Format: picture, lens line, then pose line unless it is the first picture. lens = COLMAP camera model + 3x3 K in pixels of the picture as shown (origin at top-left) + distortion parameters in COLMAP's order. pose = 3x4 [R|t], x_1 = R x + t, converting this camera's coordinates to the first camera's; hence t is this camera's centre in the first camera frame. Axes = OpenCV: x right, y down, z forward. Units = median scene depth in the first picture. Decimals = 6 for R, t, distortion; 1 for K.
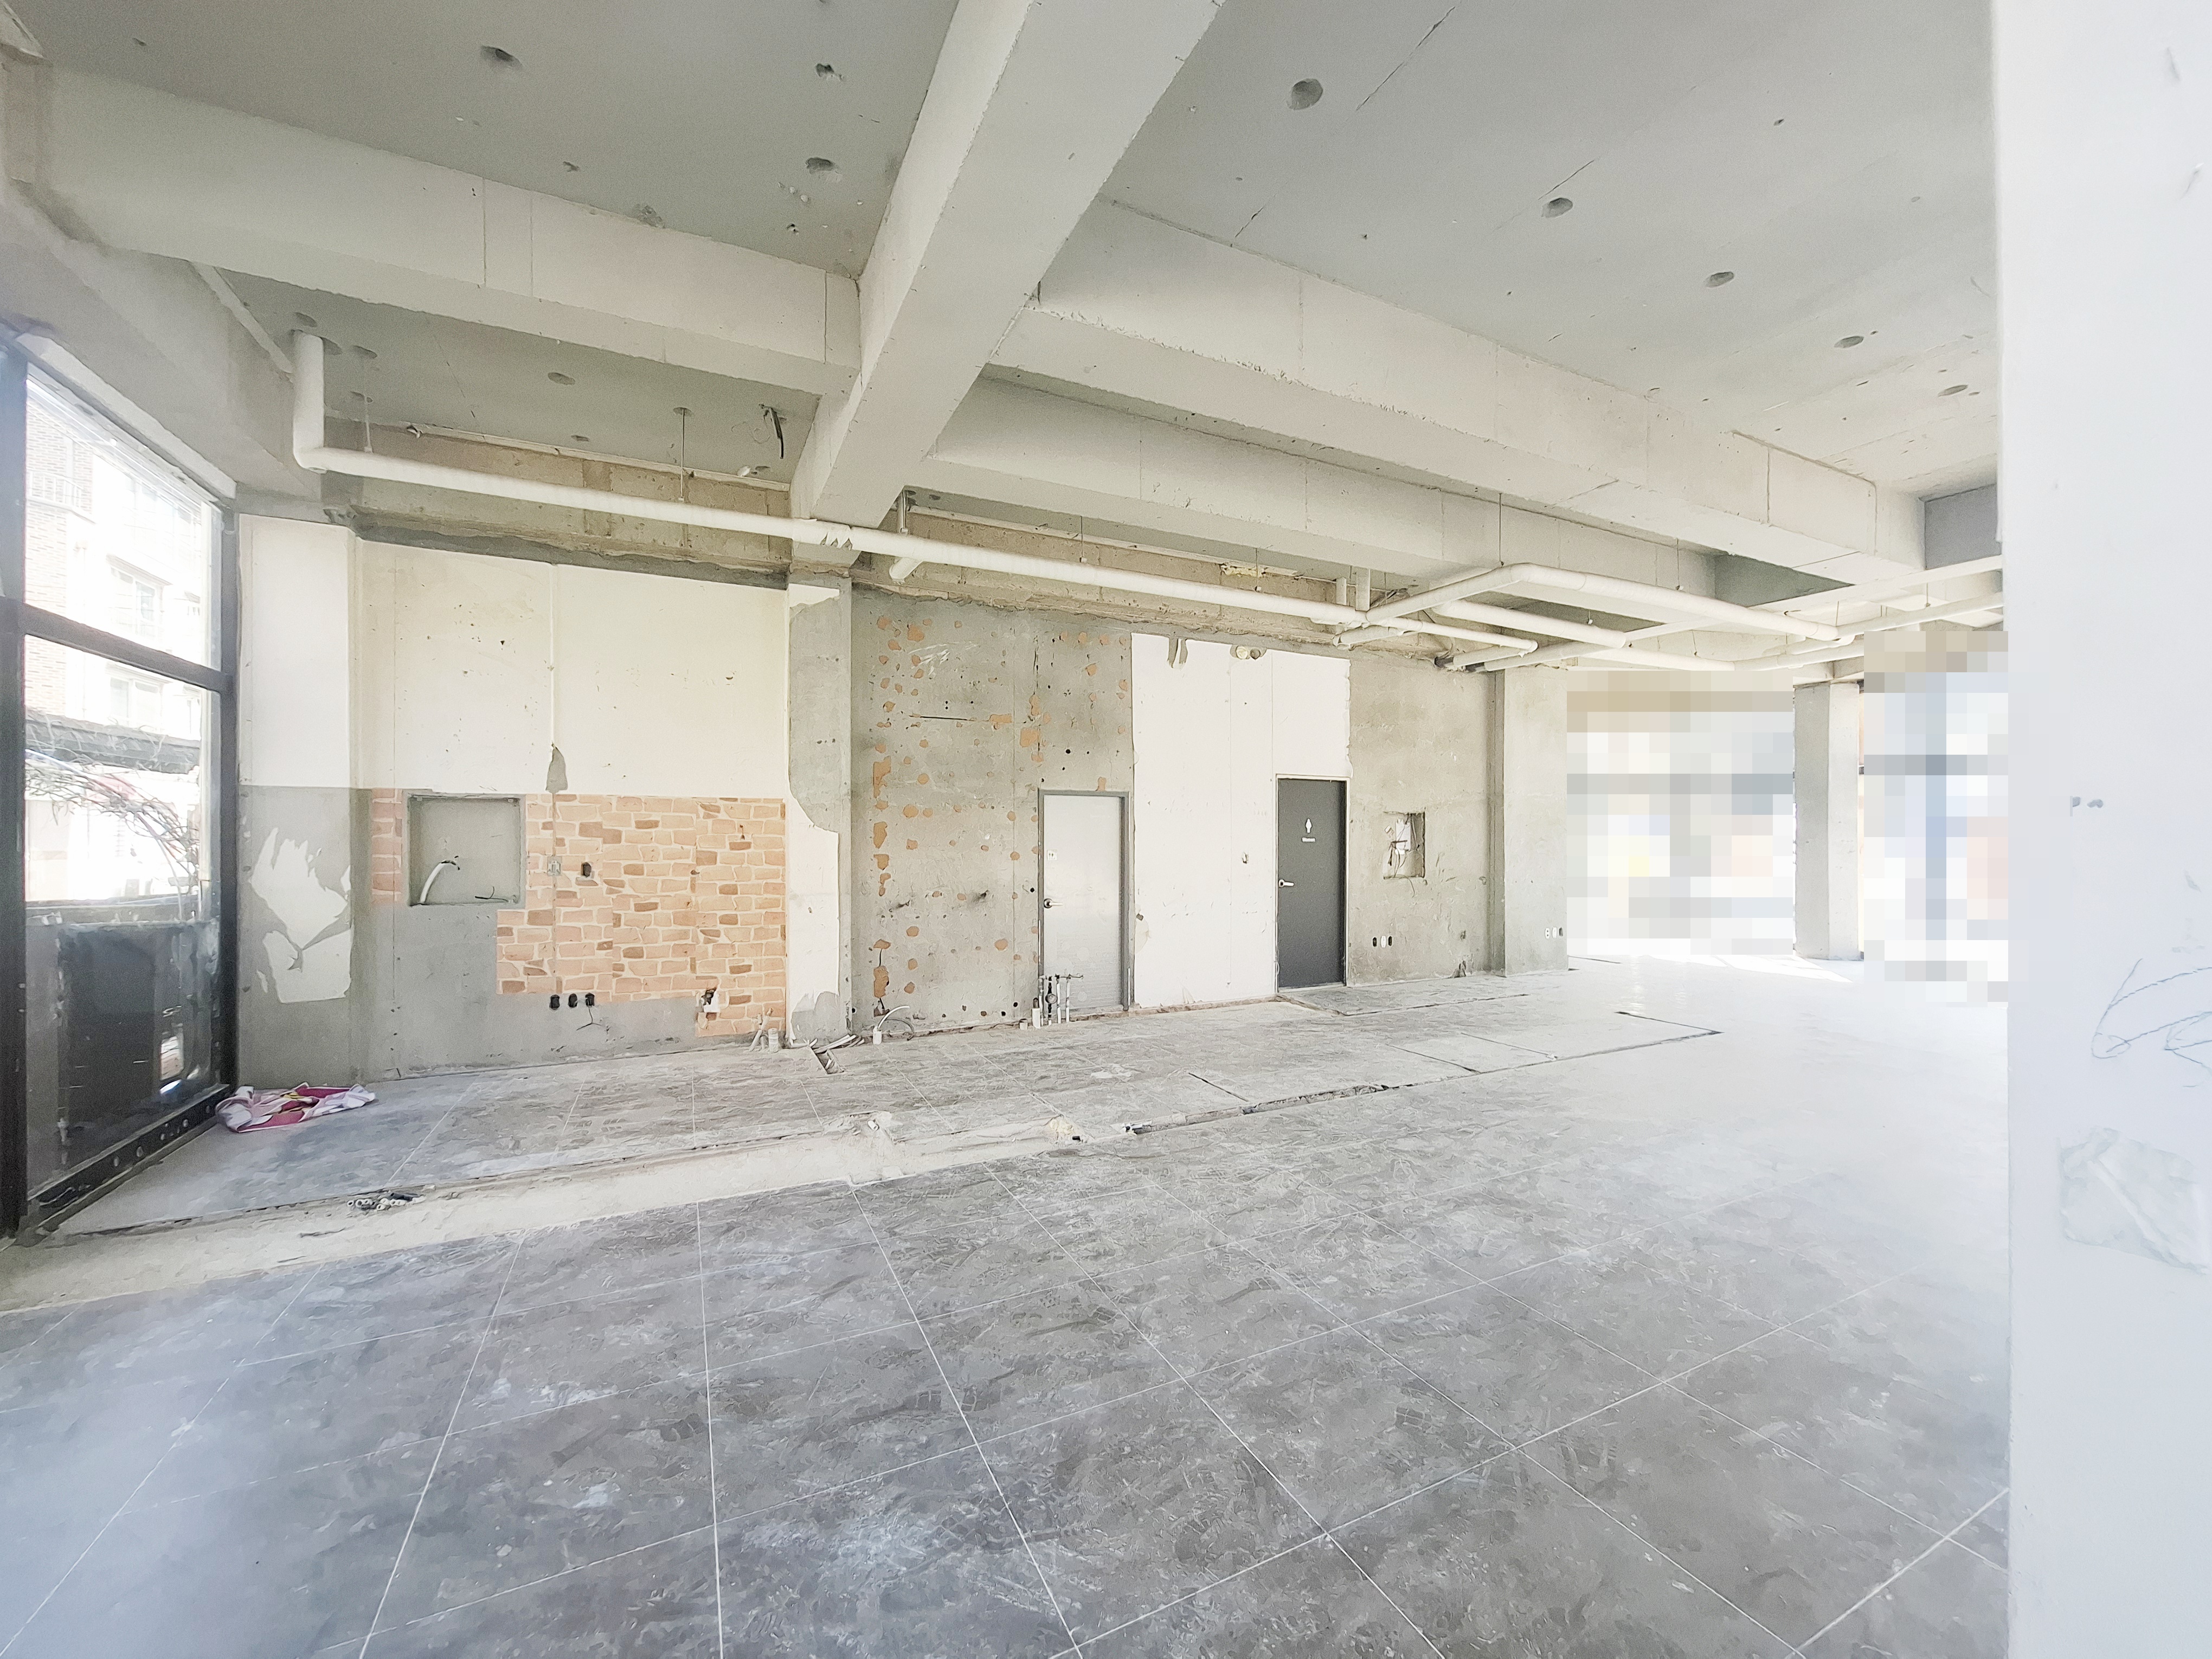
lens RADIAL K [[869.3, 0, 1098.6], [0, 869.3, 835.6], [0, 0, 1]] dist [-0.010772, 0.004629]
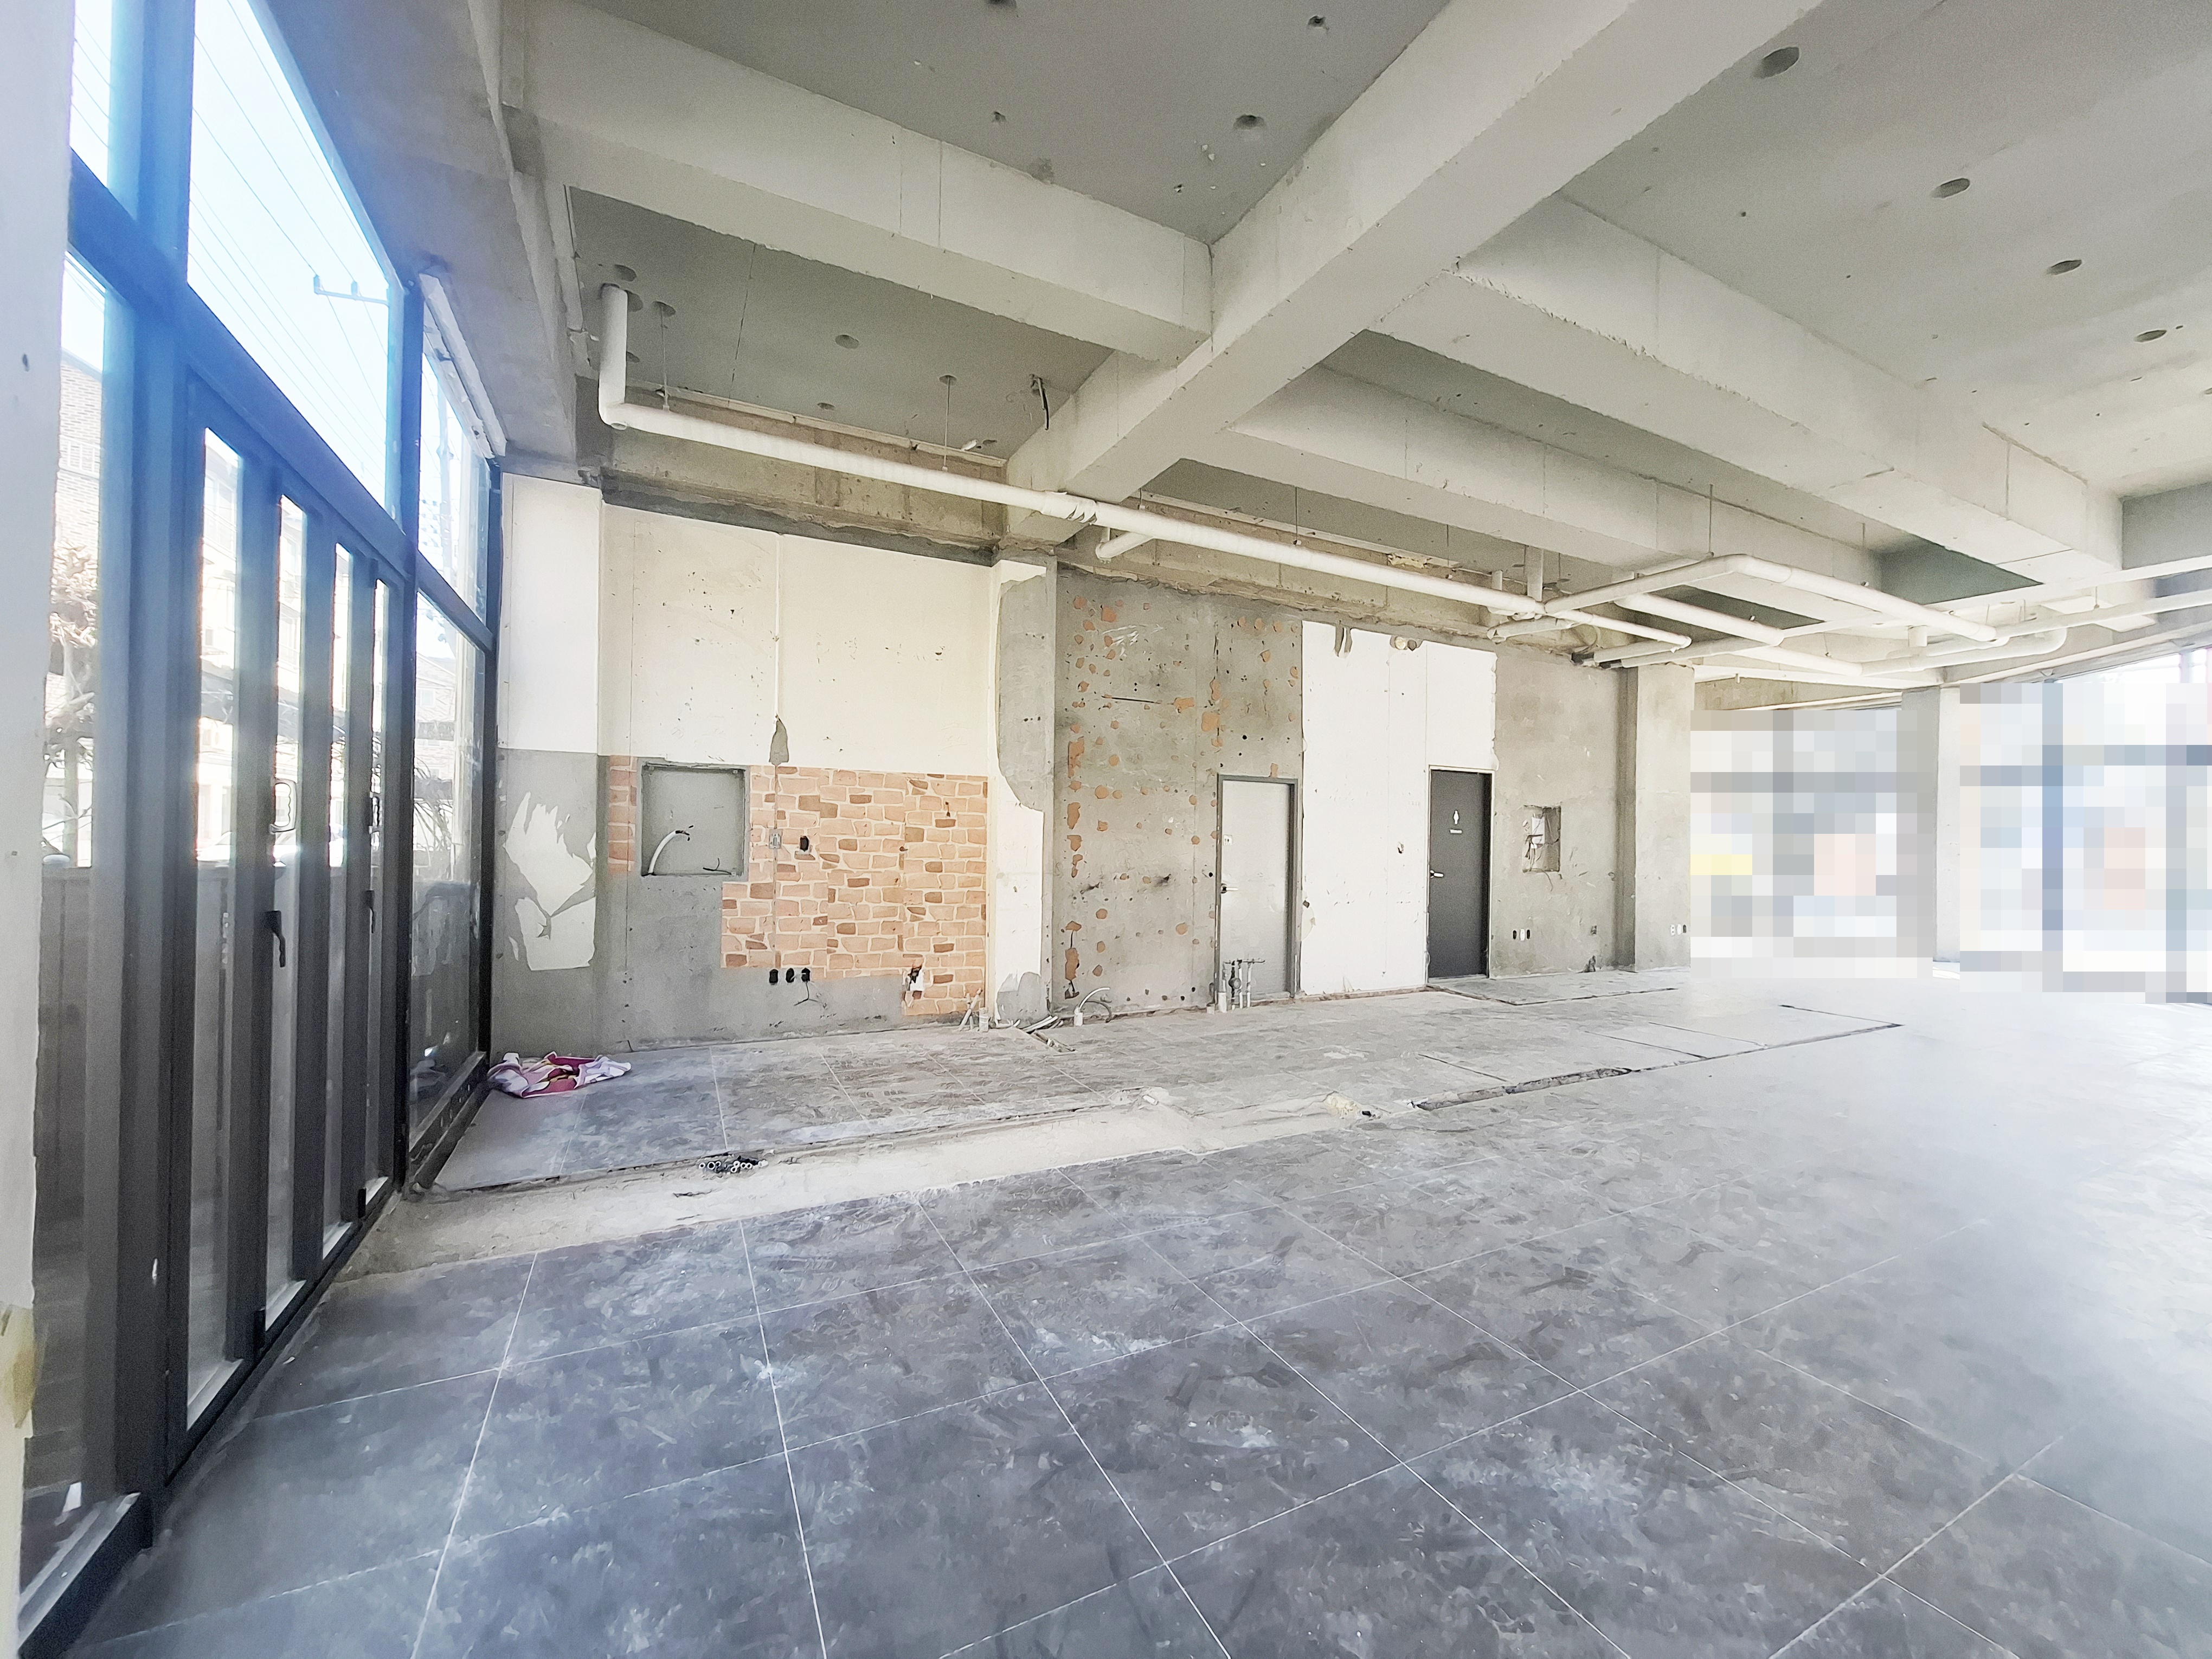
lens RADIAL K [[870.7, 0, 1100.5], [0, 870.7, 834.9], [0, 0, 1]] dist [-0.008579, 0.000703]
pose [[0.999799, 0.015548, 0.012671, -0.261196], [-0.015487, 0.999868, -0.004920, 0.028734], [-0.012746, 0.004723, 0.999908, 0.003976]]
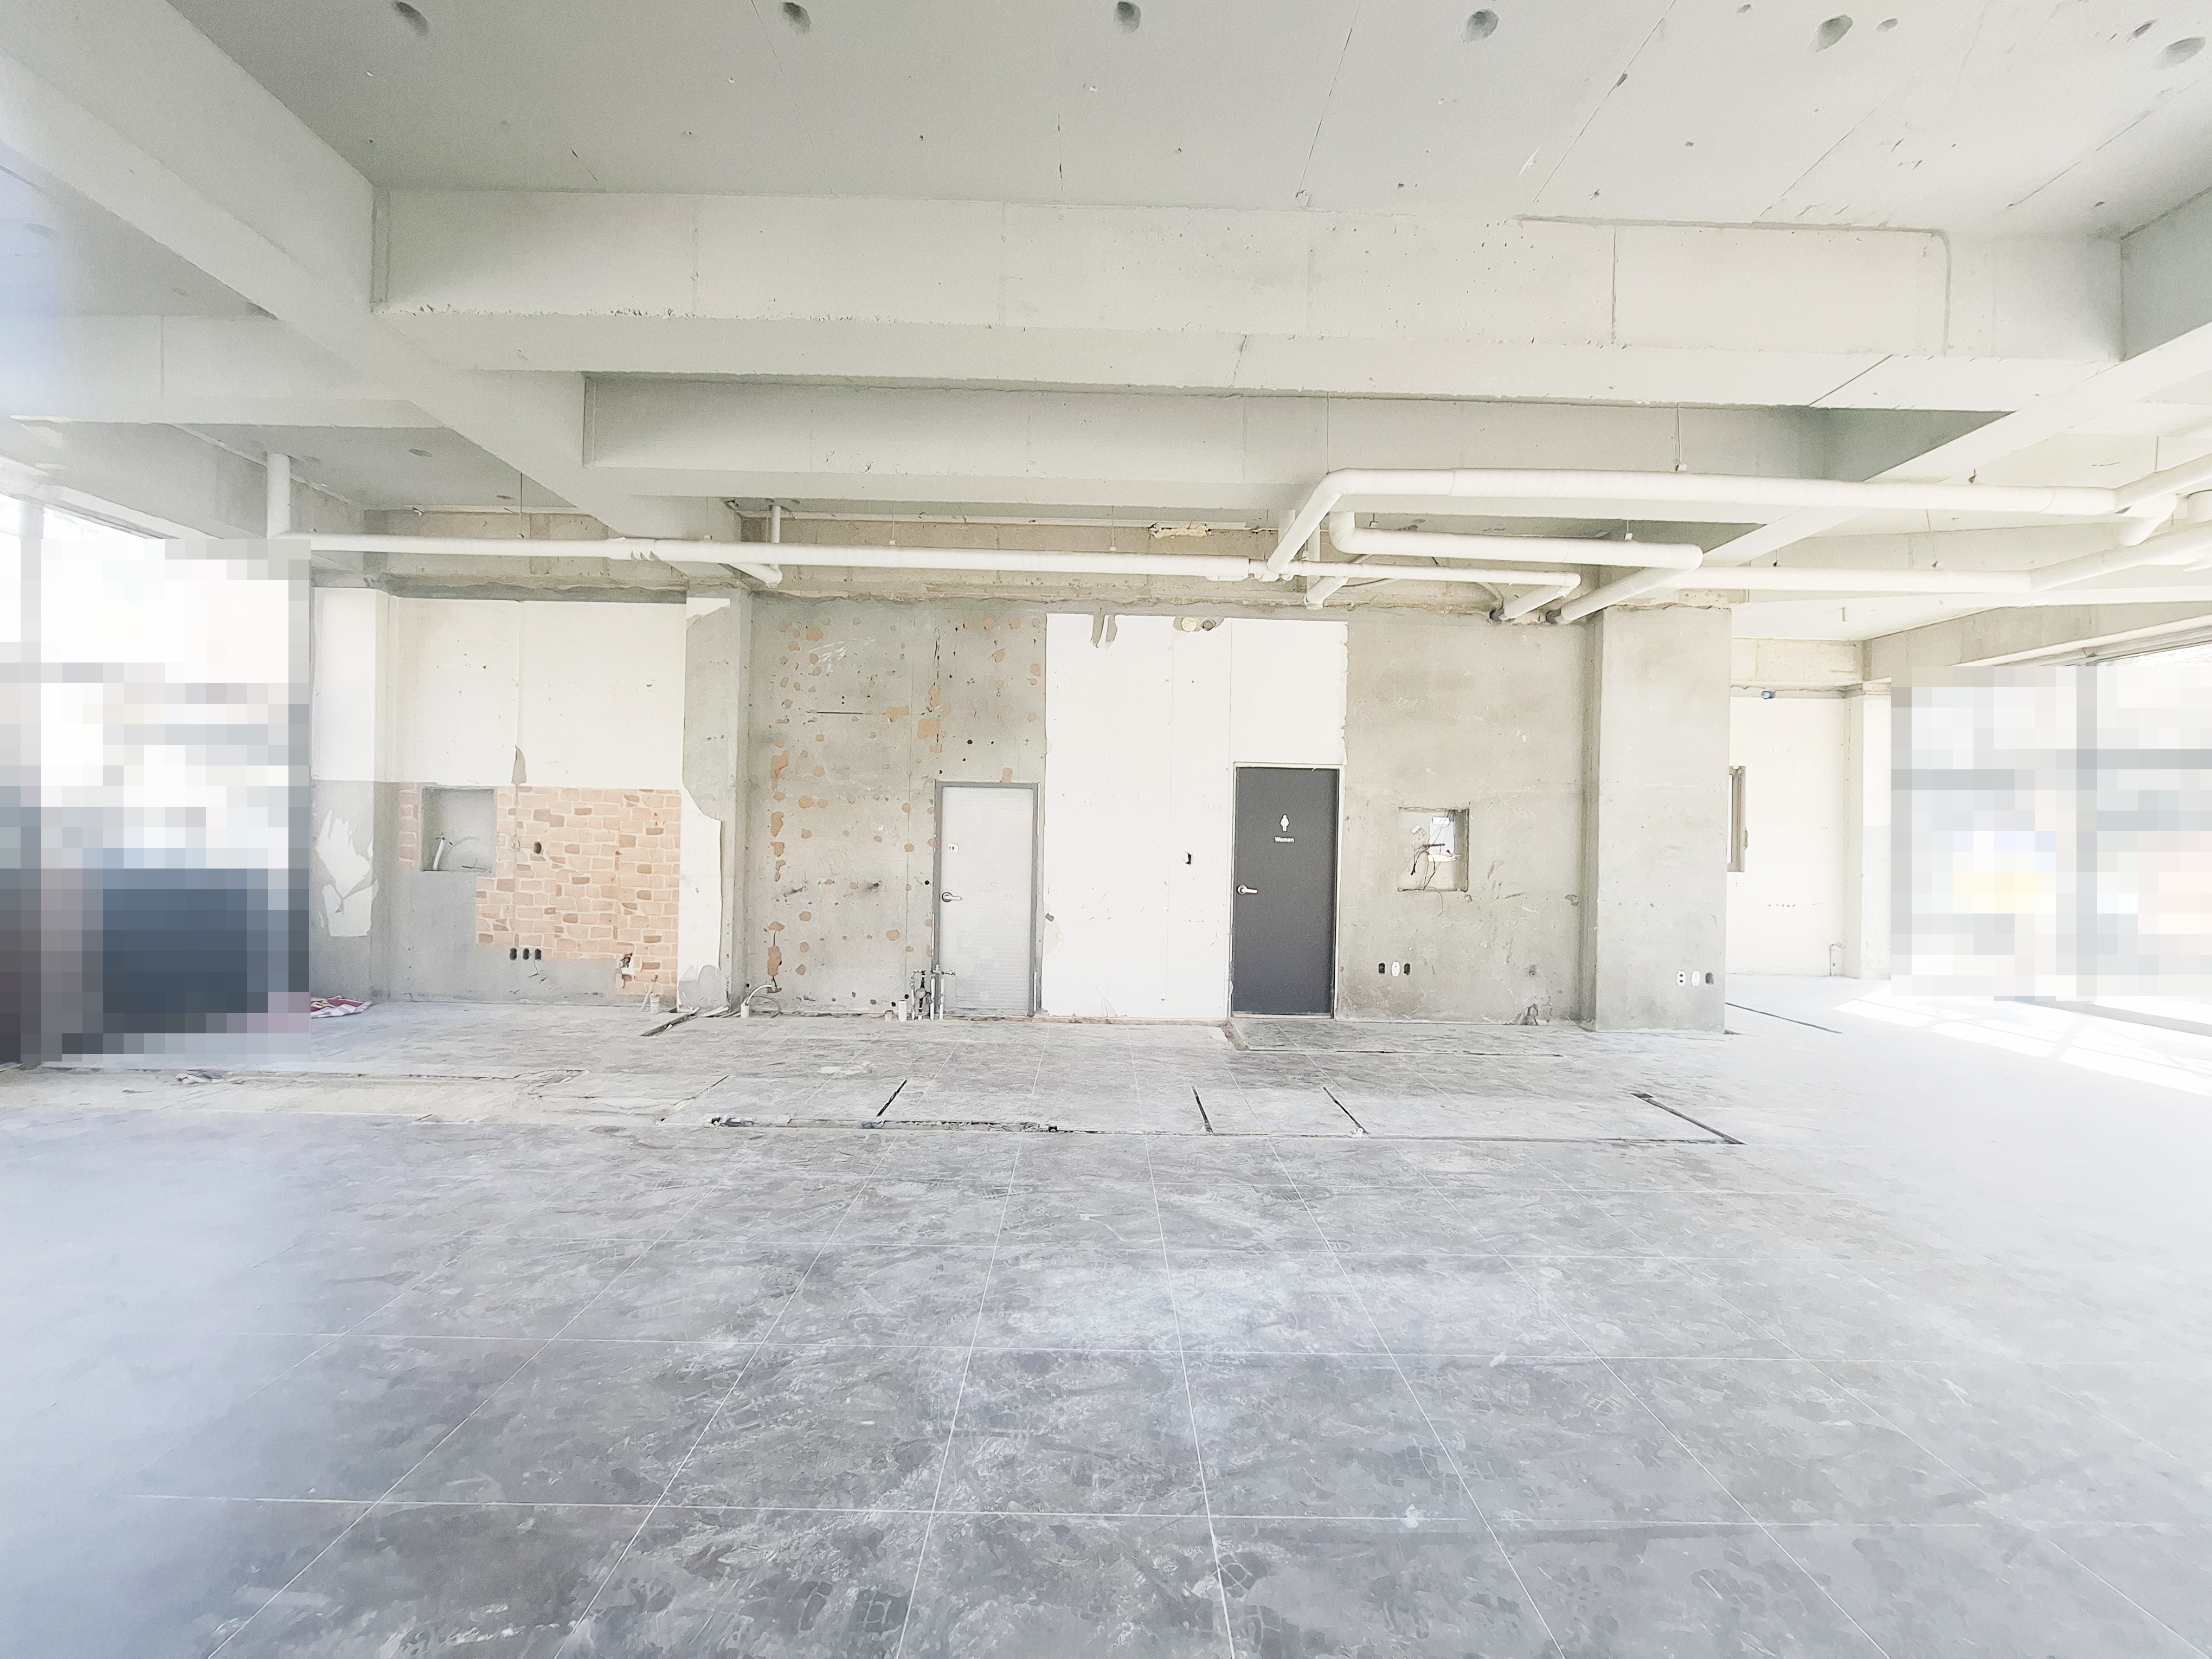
lens RADIAL K [[869.3, 0, 1098.6], [0, 869.3, 835.6], [0, 0, 1]] dist [-0.010772, 0.004629]
pose [[0.900890, 0.016705, -0.433726, 0.640759], [-0.019548, 0.999807, -0.002095, 0.008813], [0.433607, 0.010366, 0.901042, 0.234164]]
